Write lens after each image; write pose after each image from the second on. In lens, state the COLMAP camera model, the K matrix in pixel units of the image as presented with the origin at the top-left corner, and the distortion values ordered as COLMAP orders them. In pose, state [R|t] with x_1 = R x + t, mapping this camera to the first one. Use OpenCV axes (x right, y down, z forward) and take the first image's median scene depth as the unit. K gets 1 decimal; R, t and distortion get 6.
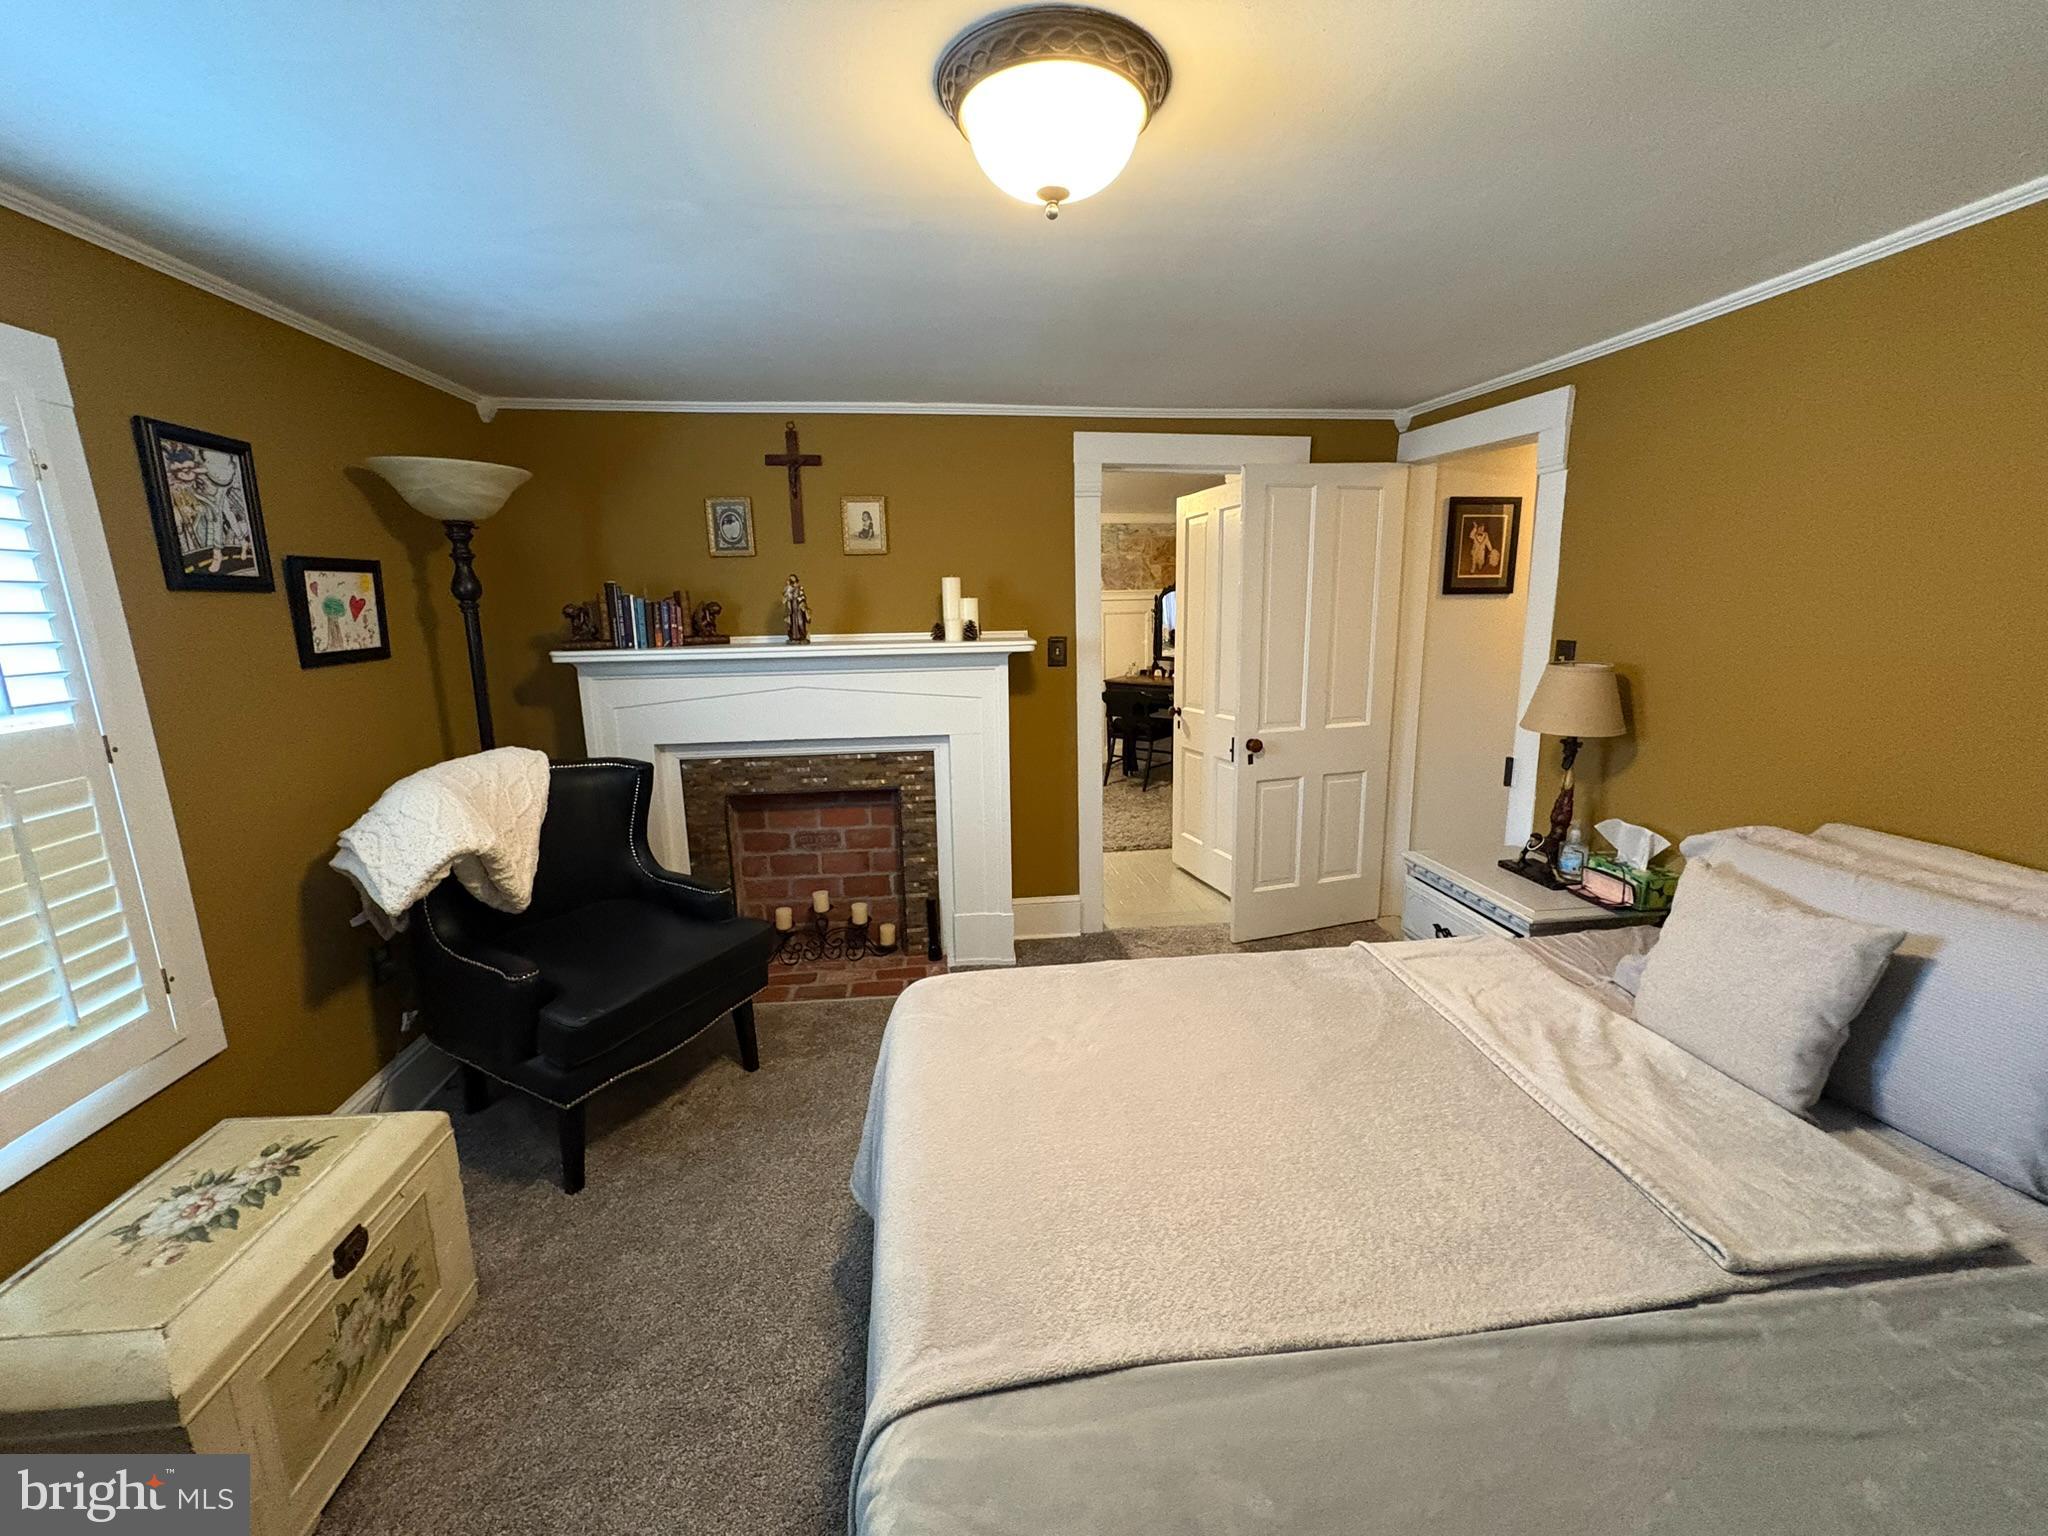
lens RADIAL K [[811.3, 0, 1024.0], [0, 811.3, 768.0], [0, 0, 1]] dist [-0.002397, -0.000257]
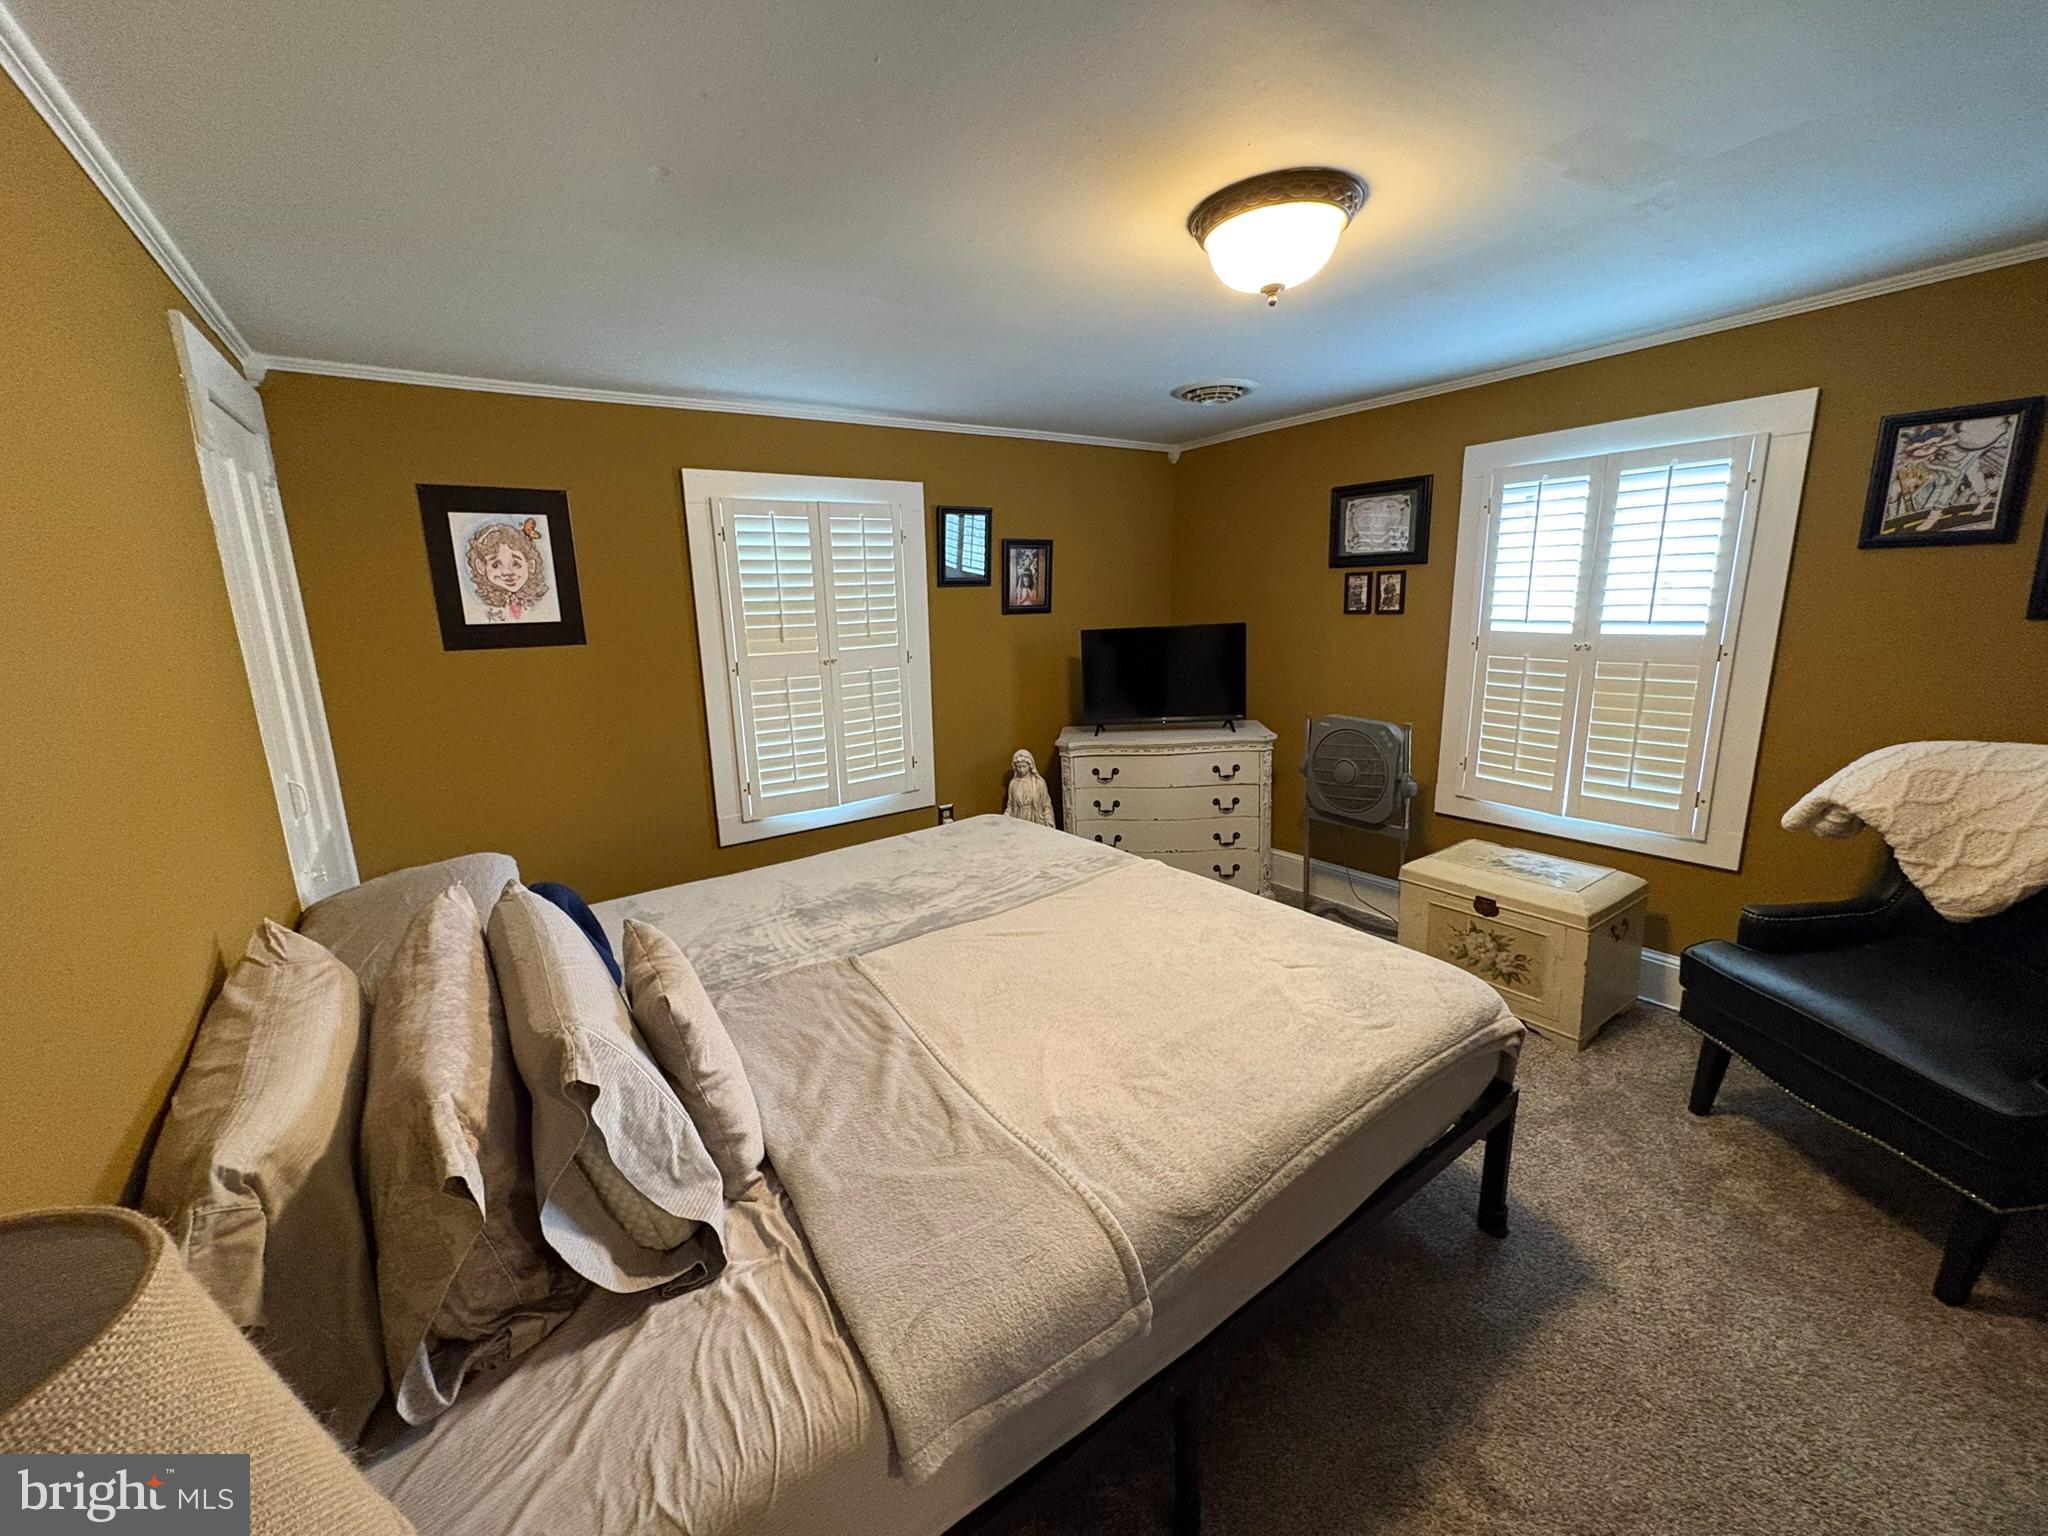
lens RADIAL K [[811.3, 0, 1024.0], [0, 811.3, 768.0], [0, 0, 1]] dist [-0.002397, -0.000257]
pose [[-0.874494, 0.143459, -0.463335, 0.786663], [-0.052605, 0.921573, 0.384625, -0.319079], [0.482175, 0.360726, -0.798363, 1.489769]]
